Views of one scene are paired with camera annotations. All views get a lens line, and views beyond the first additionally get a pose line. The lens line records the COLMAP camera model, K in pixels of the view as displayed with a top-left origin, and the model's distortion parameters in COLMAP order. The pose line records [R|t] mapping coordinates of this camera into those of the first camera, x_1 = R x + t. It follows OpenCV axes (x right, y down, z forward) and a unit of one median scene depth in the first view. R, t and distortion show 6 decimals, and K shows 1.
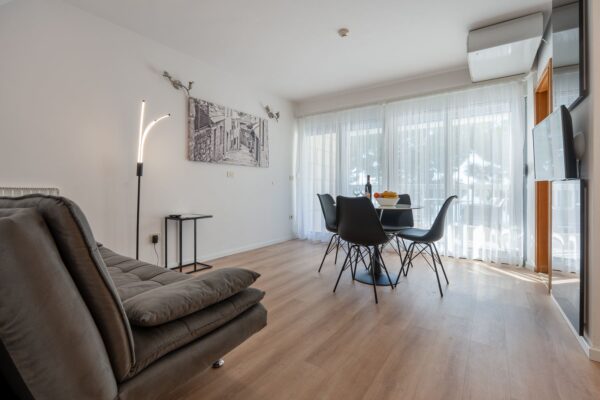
lens RADIAL K [[272.0, 0, 298.9], [0, 272.0, 189.3], [0, 0, 1]] dist [0.000385, 0.000129]
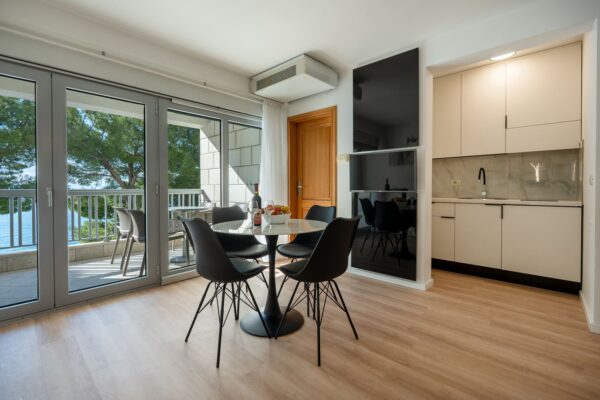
lens RADIAL K [[272.0, 0, 298.9], [0, 272.0, 189.3], [0, 0, 1]] dist [0.000385, 0.000129]
pose [[0.128727, -0.018474, 0.991508, -0.493000], [0.003438, 0.999829, 0.018182, -0.059655], [-0.991674, 0.001069, 0.128768, 0.910383]]
